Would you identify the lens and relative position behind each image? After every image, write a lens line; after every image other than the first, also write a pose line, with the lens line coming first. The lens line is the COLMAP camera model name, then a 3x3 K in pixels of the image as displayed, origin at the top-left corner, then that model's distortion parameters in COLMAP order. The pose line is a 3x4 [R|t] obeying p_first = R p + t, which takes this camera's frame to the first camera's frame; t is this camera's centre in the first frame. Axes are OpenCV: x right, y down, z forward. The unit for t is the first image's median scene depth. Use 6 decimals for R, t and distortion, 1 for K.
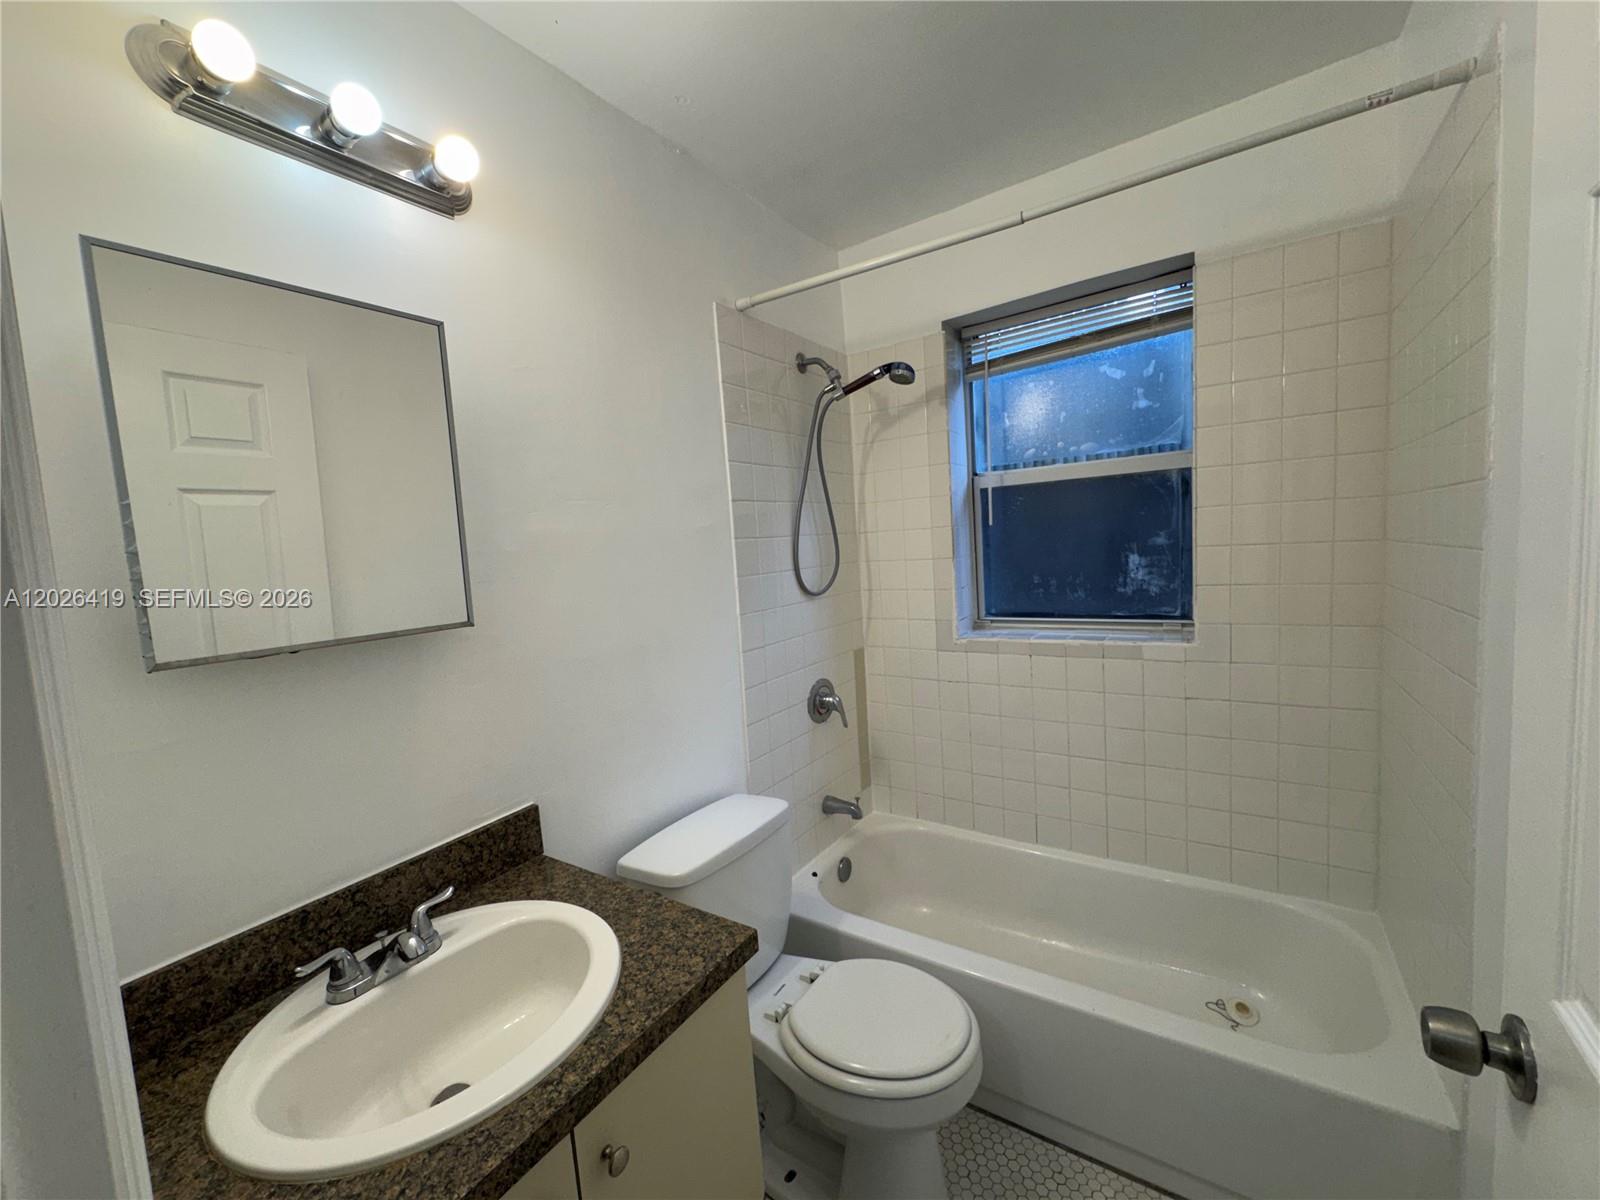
lens RADIAL K [[636.9, 0, 799.0], [0, 636.9, 600.4], [0, 0, 1]] dist [-0.002494, 0.000079]
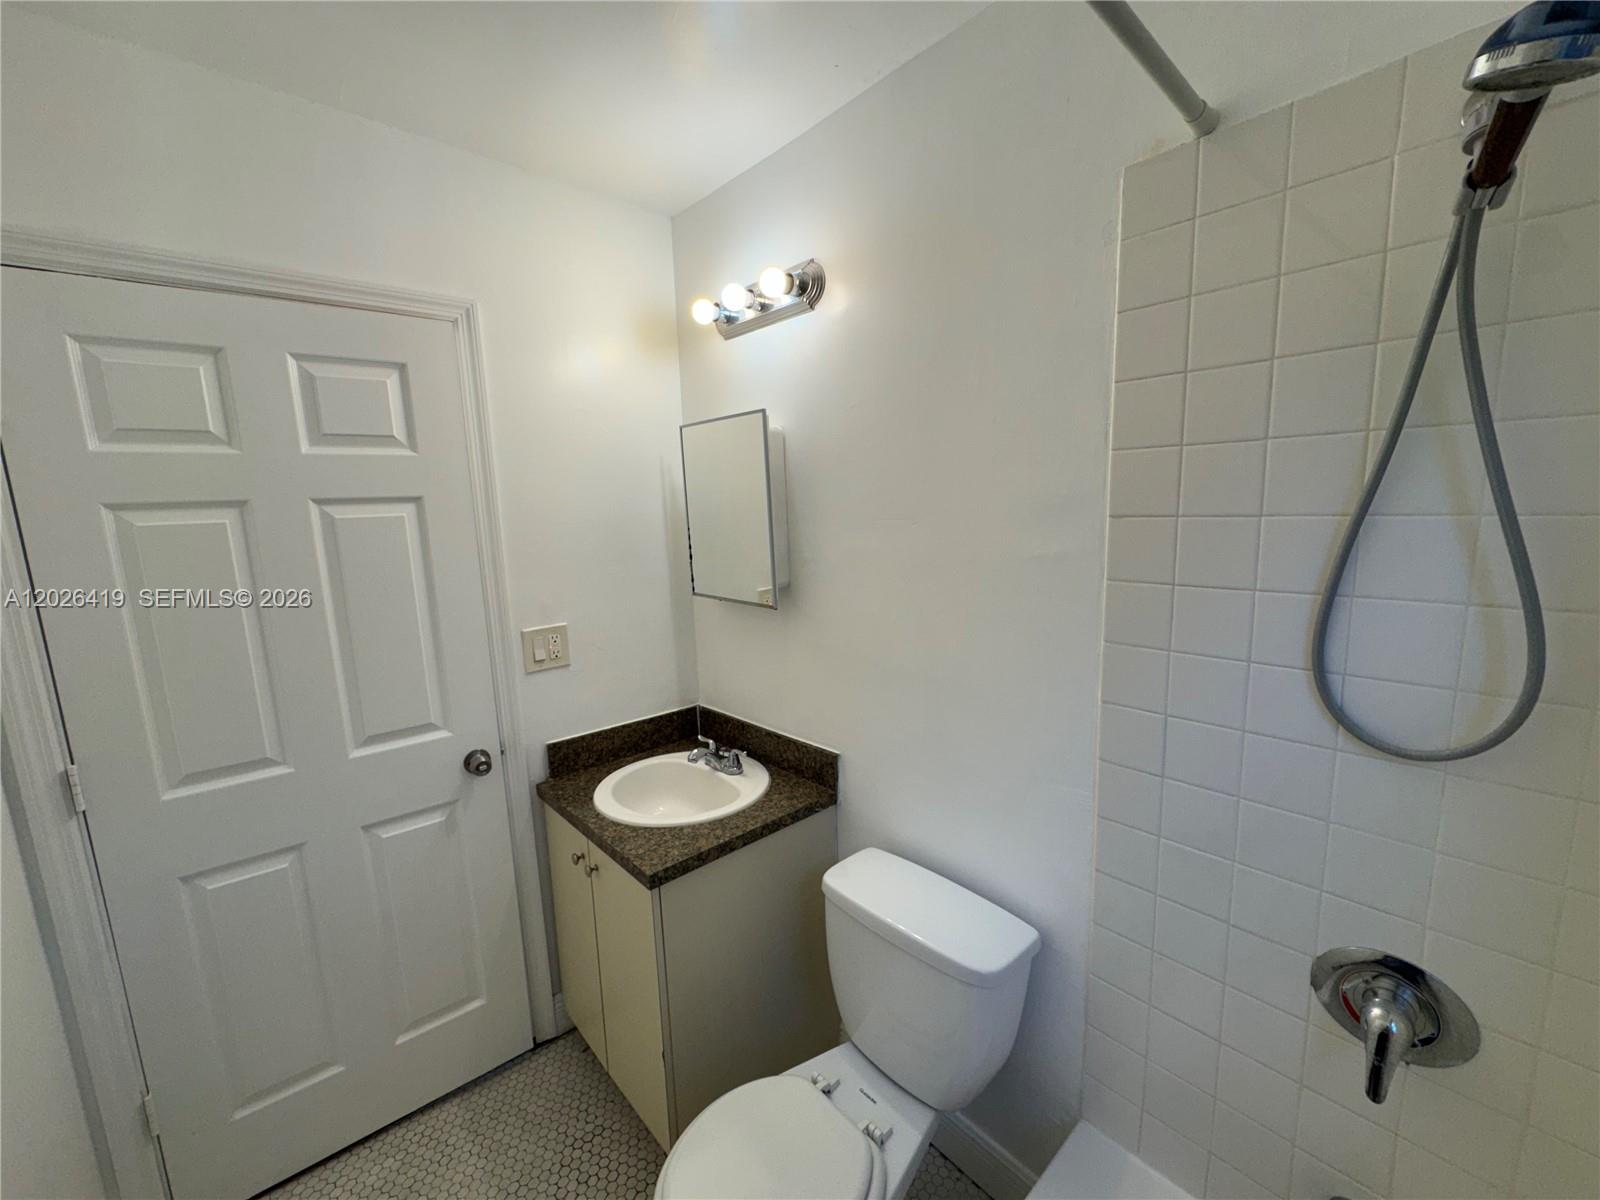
lens RADIAL K [[636.9, 0, 799.0], [0, 636.9, 600.4], [0, 0, 1]] dist [-0.002494, 0.000079]
pose [[-0.241710, 0.225301, -0.943831, 0.858351], [-0.038091, 0.969719, 0.241235, -0.332783], [0.969601, 0.094261, -0.225808, 1.338786]]
